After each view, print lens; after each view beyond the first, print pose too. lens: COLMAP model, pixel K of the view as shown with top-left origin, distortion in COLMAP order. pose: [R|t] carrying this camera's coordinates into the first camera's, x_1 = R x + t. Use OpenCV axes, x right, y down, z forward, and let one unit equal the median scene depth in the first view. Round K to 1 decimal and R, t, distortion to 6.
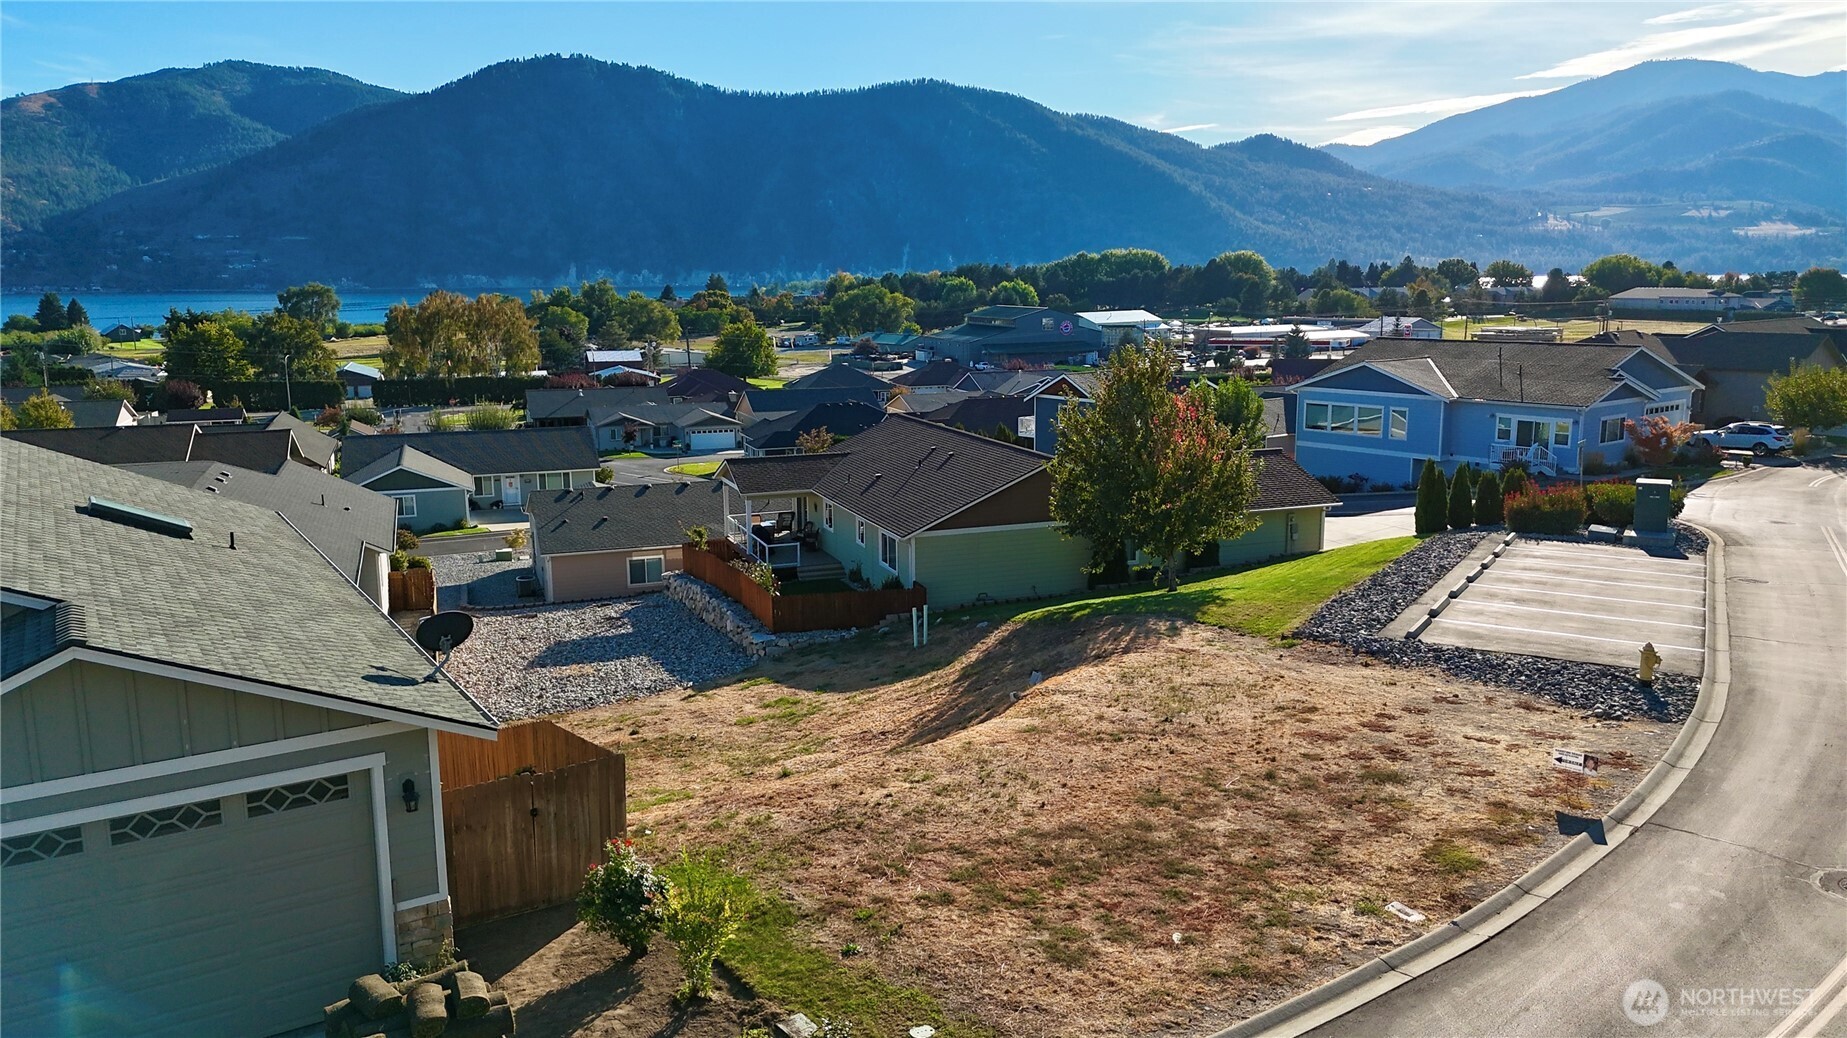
lens RADIAL K [[1357.5, 0, 920.6], [0, 1357.5, 523.6], [0, 0, 1]] dist [0.077538, -0.072825]
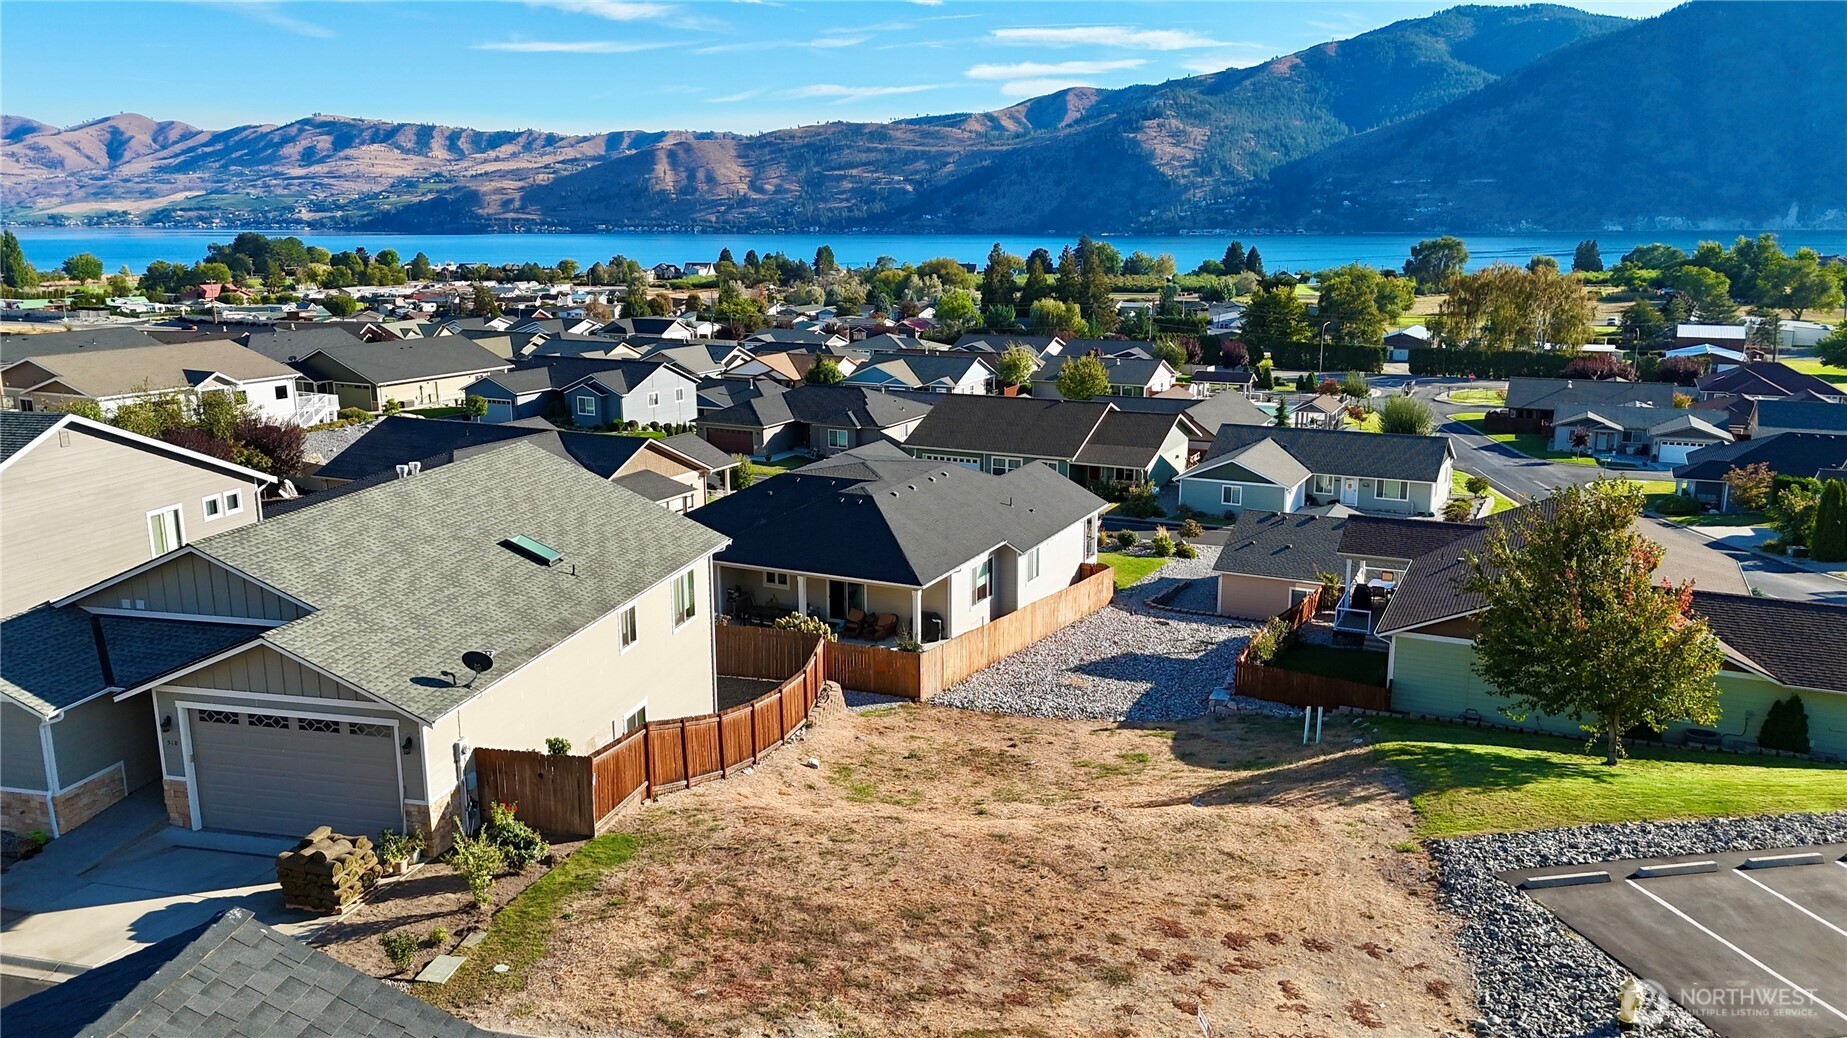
lens RADIAL K [[1357.5, 0, 920.6], [0, 1357.5, 523.6], [0, 0, 1]] dist [0.077538, -0.072825]
pose [[0.694659, 0.164103, -0.700371, 0.322987], [-0.134550, 0.986089, 0.097597, -0.088814], [0.706644, 0.026438, 0.707076, 0.036340]]
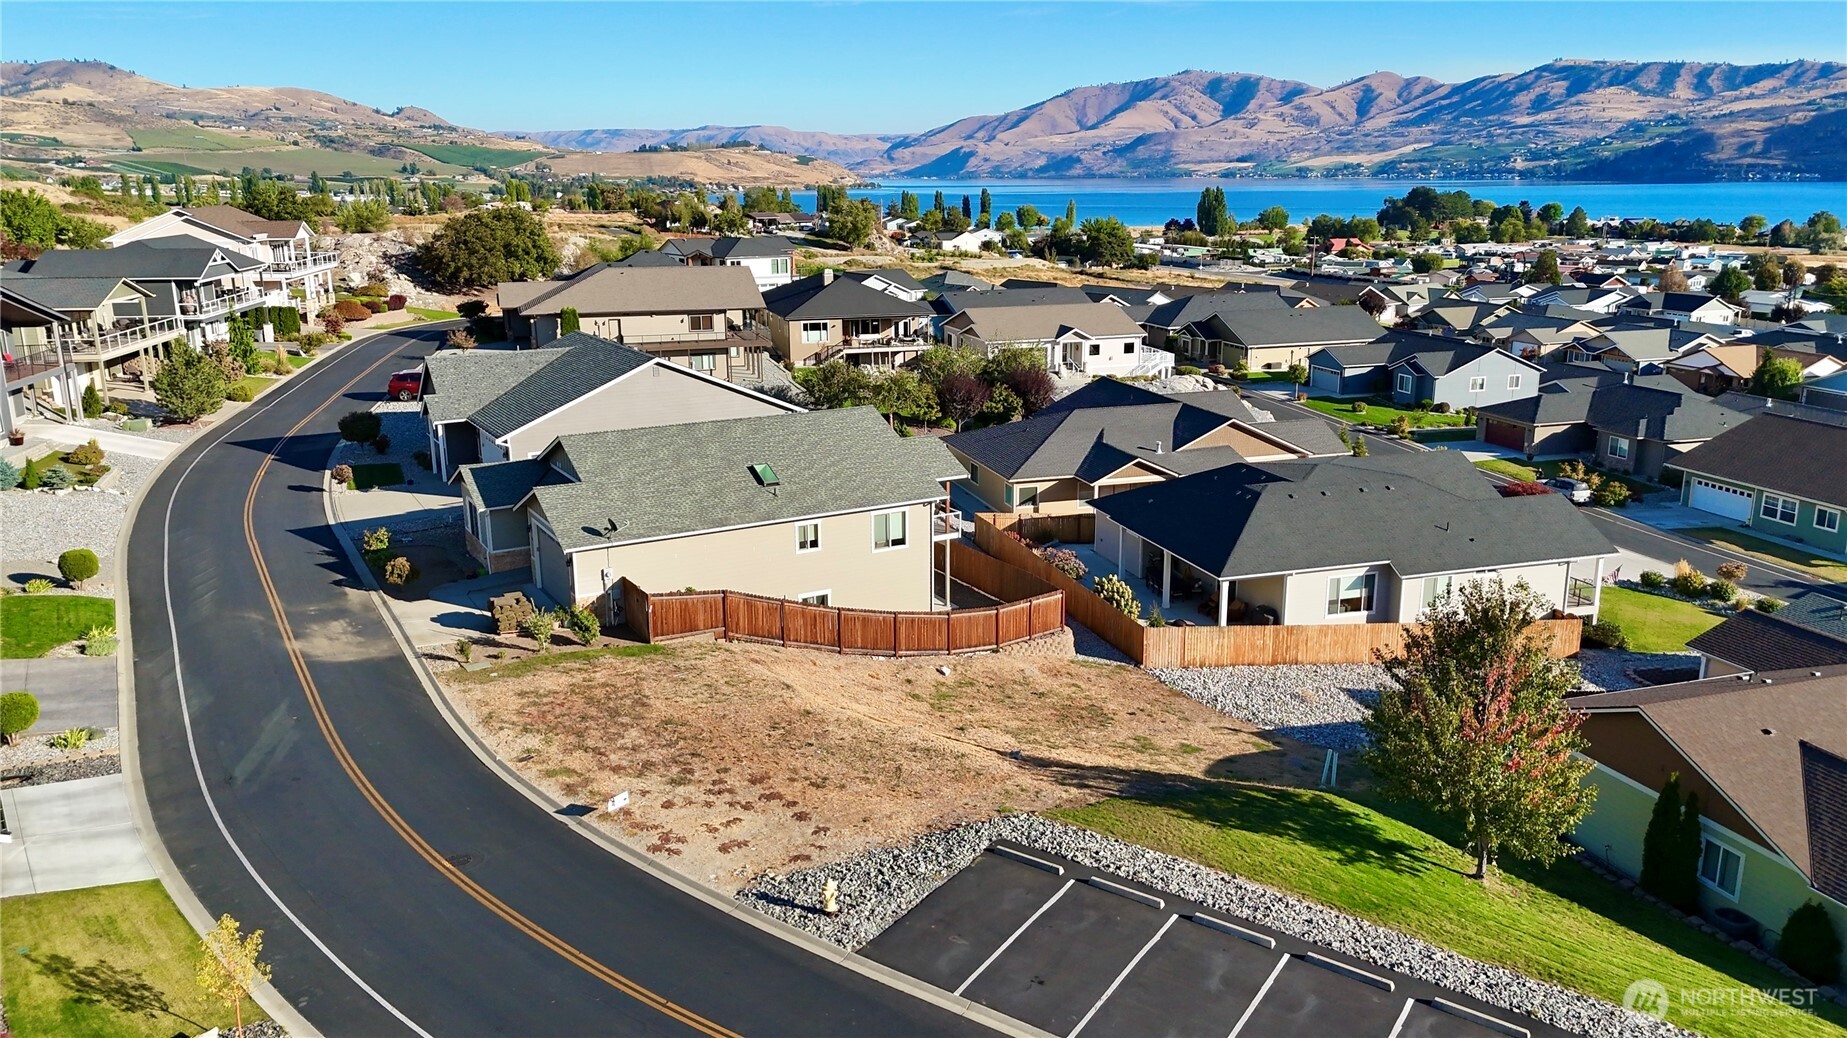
lens RADIAL K [[1357.5, 0, 920.6], [0, 1357.5, 523.6], [0, 0, 1]] dist [0.077538, -0.072825]
pose [[-0.048004, 0.258419, -0.964839, 0.652252], [-0.176359, 0.948585, 0.262840, -0.215779], [0.983155, 0.182776, 0.000038, 0.426668]]
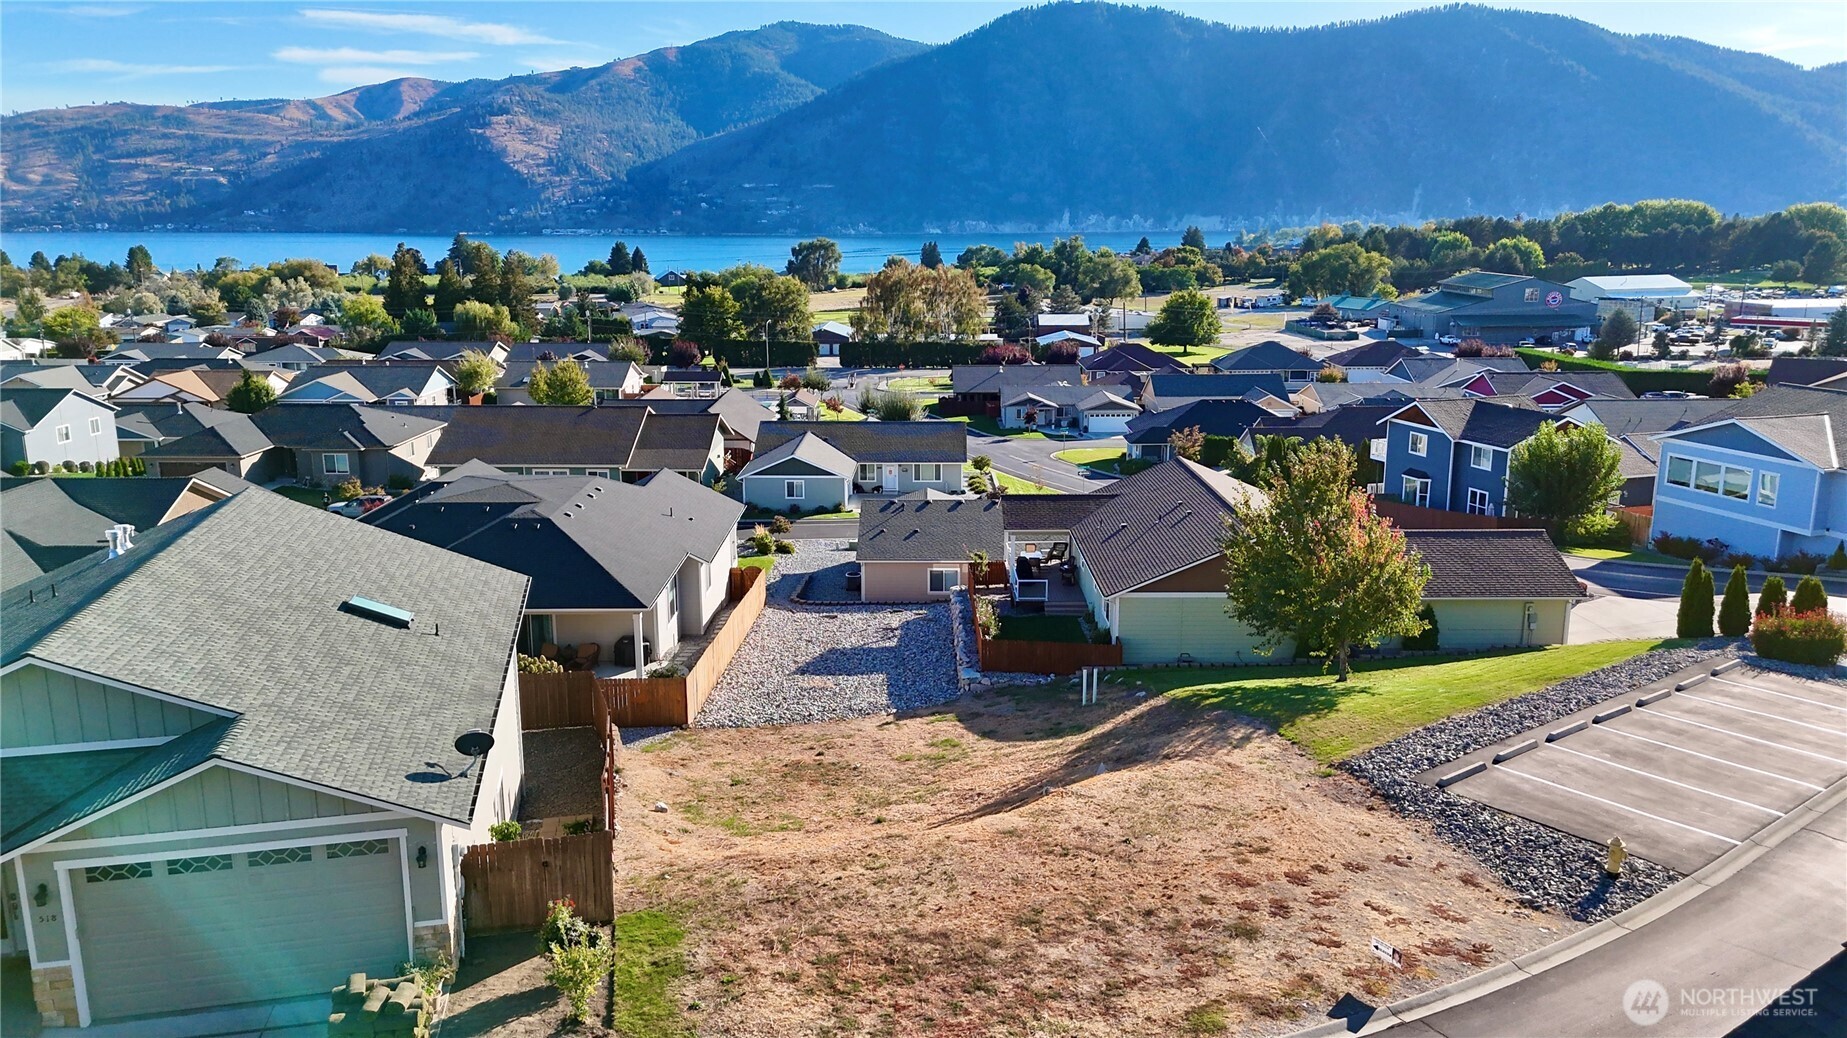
lens RADIAL K [[1357.5, 0, 920.6], [0, 1357.5, 523.6], [0, 0, 1]] dist [0.077538, -0.072825]
pose [[0.938812, 0.082040, -0.334517, 0.152053], [-0.068514, 0.996291, 0.052057, -0.069942], [0.337547, -0.025952, 0.940951, -0.062982]]
